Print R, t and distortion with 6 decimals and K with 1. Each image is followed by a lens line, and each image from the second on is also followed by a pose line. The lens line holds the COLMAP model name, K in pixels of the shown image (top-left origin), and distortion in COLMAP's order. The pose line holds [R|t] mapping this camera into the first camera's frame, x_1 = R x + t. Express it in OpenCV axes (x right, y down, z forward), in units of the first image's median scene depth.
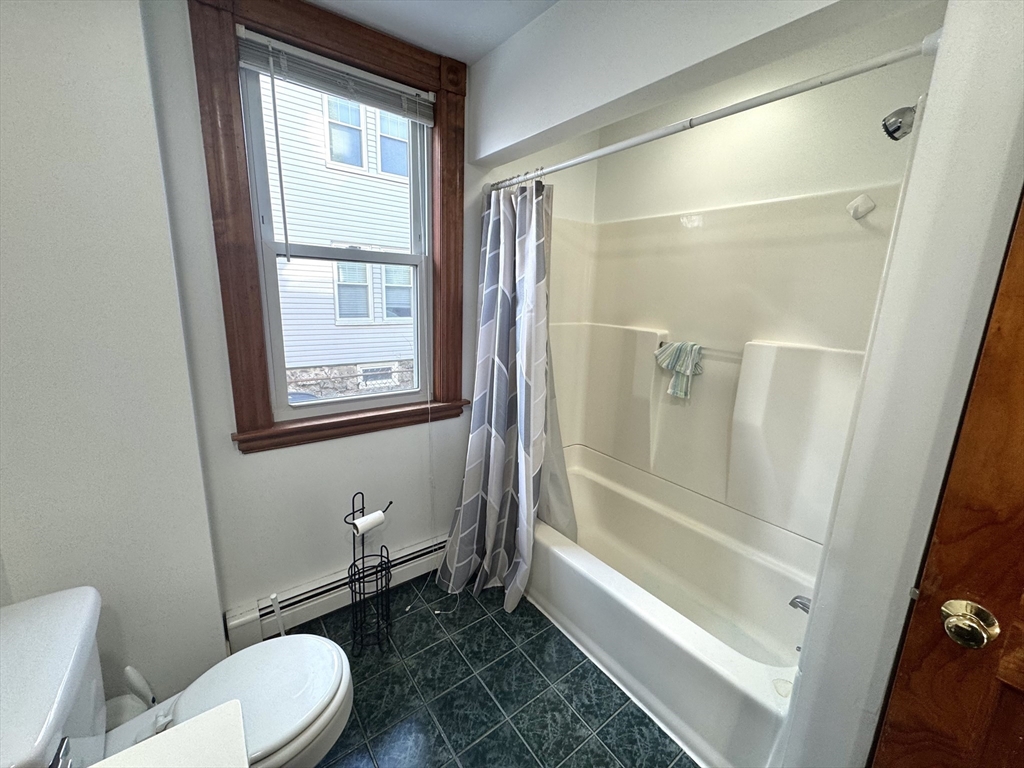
lens RADIAL K [[406.9, 0, 511.7], [0, 406.9, 382.5], [0, 0, 1]] dist [-0.003109, -0.000300]
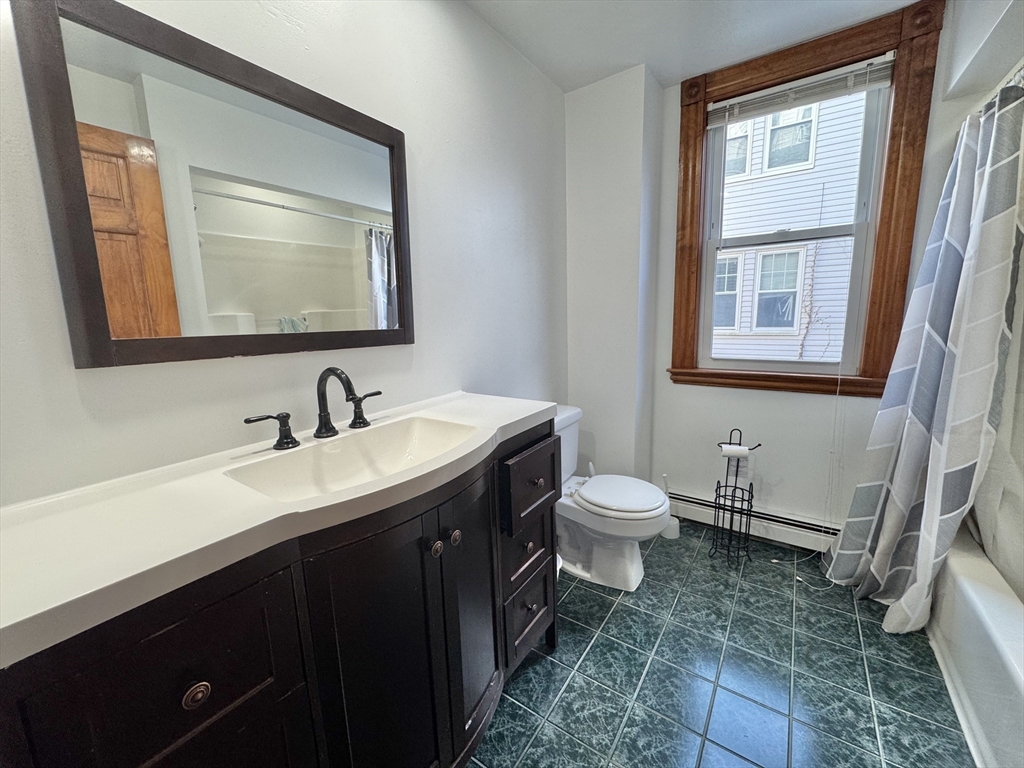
lens RADIAL K [[406.9, 0, 511.7], [0, 406.9, 382.5], [0, 0, 1]] dist [-0.003109, -0.000300]
pose [[0.302500, 0.116423, -0.946012, 0.536718], [-0.165742, 0.983817, 0.068077, 0.151024], [0.938628, 0.136201, 0.316901, -0.052783]]
